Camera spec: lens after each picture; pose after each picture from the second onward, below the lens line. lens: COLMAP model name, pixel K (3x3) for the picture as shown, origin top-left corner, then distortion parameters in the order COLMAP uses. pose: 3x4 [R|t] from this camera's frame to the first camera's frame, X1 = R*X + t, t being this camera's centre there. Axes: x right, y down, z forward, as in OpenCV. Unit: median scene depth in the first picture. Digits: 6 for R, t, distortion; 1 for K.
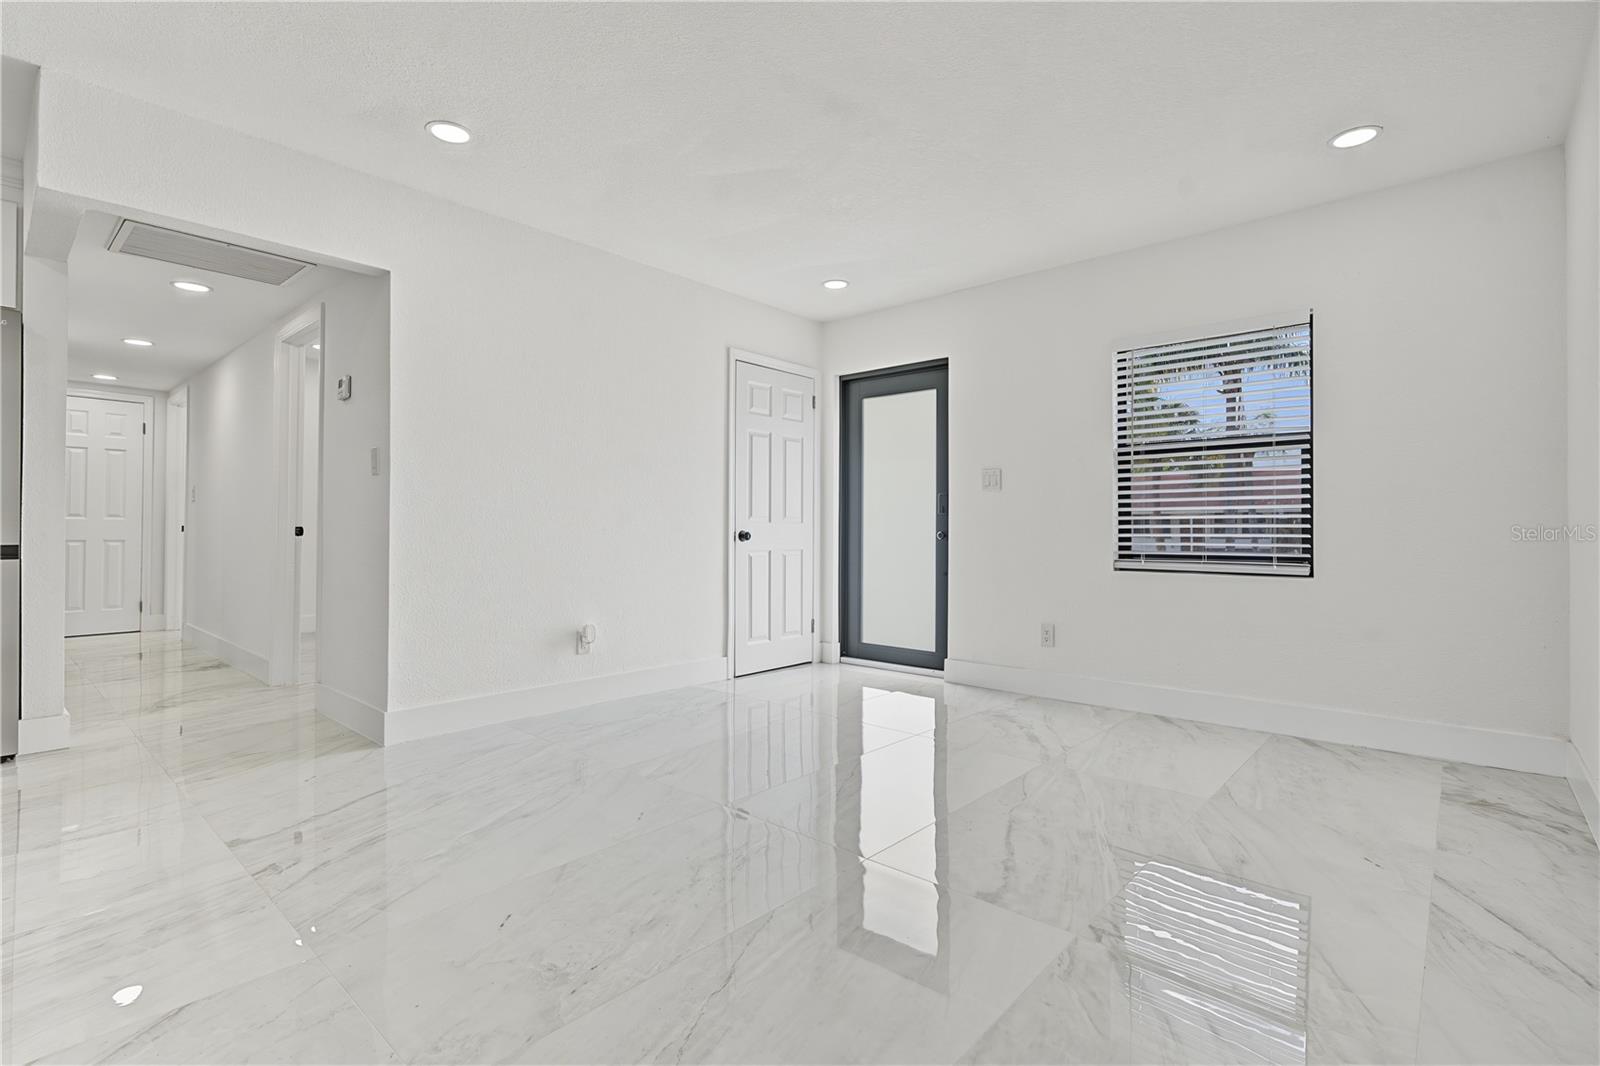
lens RADIAL K [[742.2, 0, 797.6], [0, 742.2, 520.3], [0, 0, 1]] dist [0.003286, 0.000063]
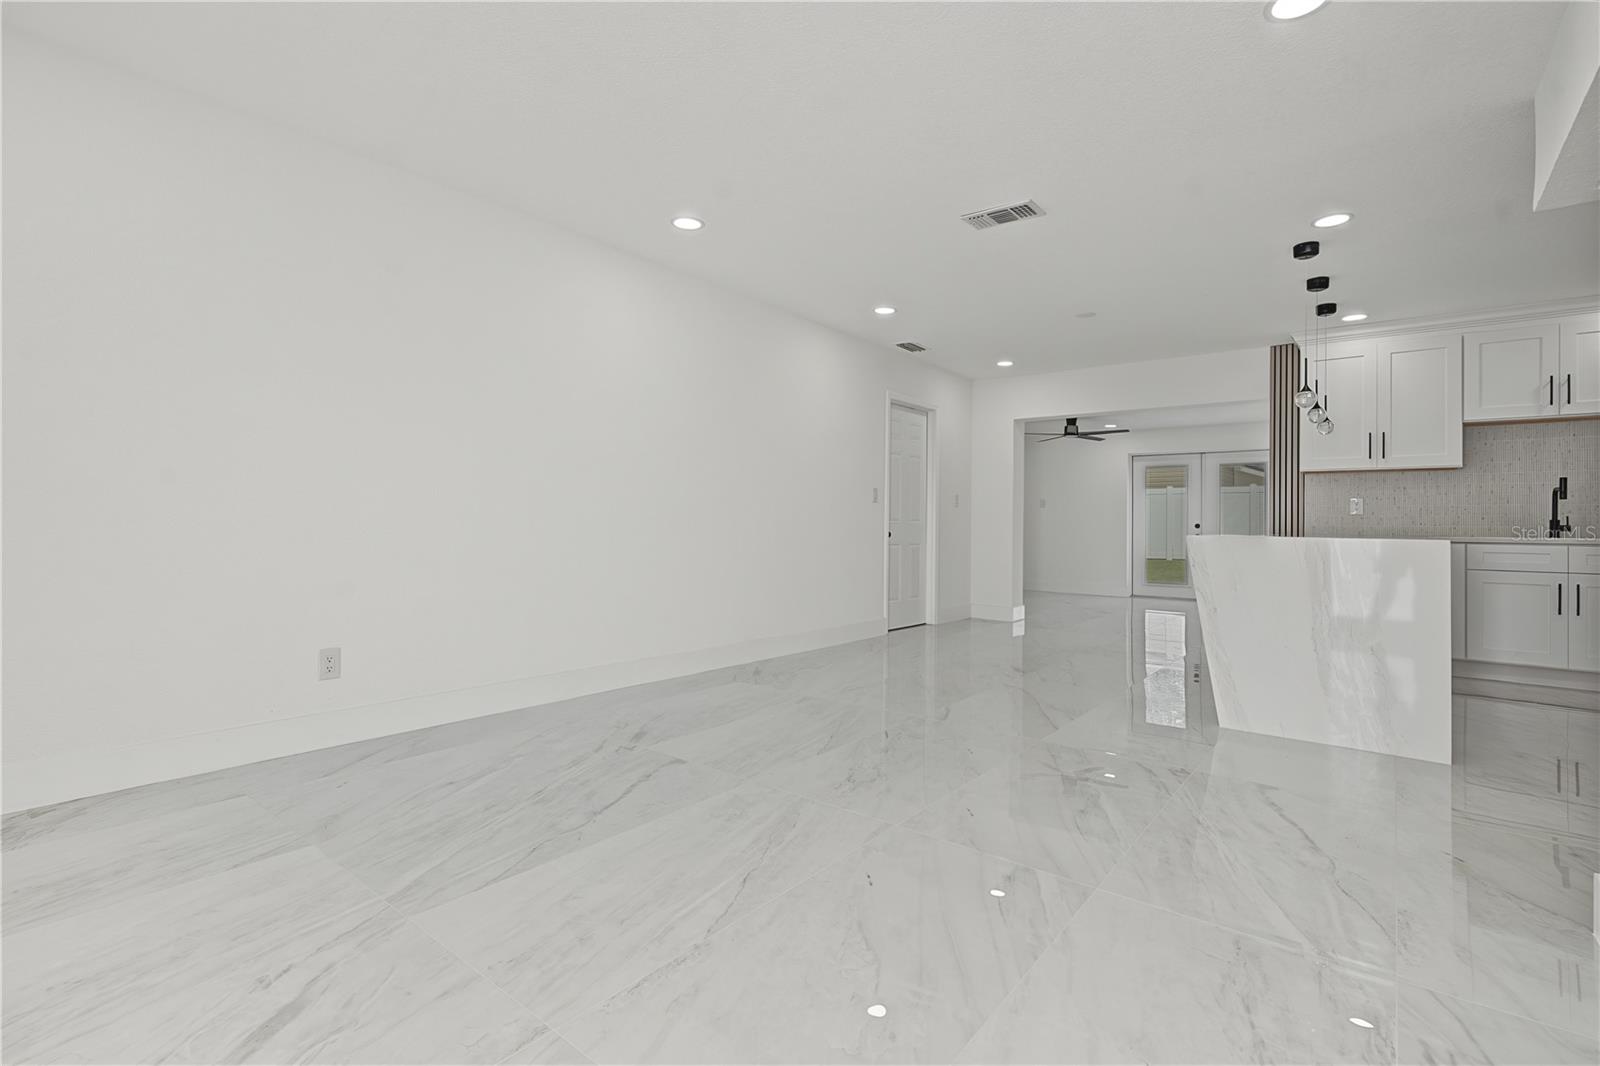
lens RADIAL K [[742.2, 0, 797.6], [0, 742.2, 520.3], [0, 0, 1]] dist [0.003286, 0.000063]
pose [[-0.998619, -0.016693, -0.049817, 0.047897], [-0.015819, 0.999715, -0.017884, 0.017365], [0.050102, -0.017071, -0.998598, 1.251830]]
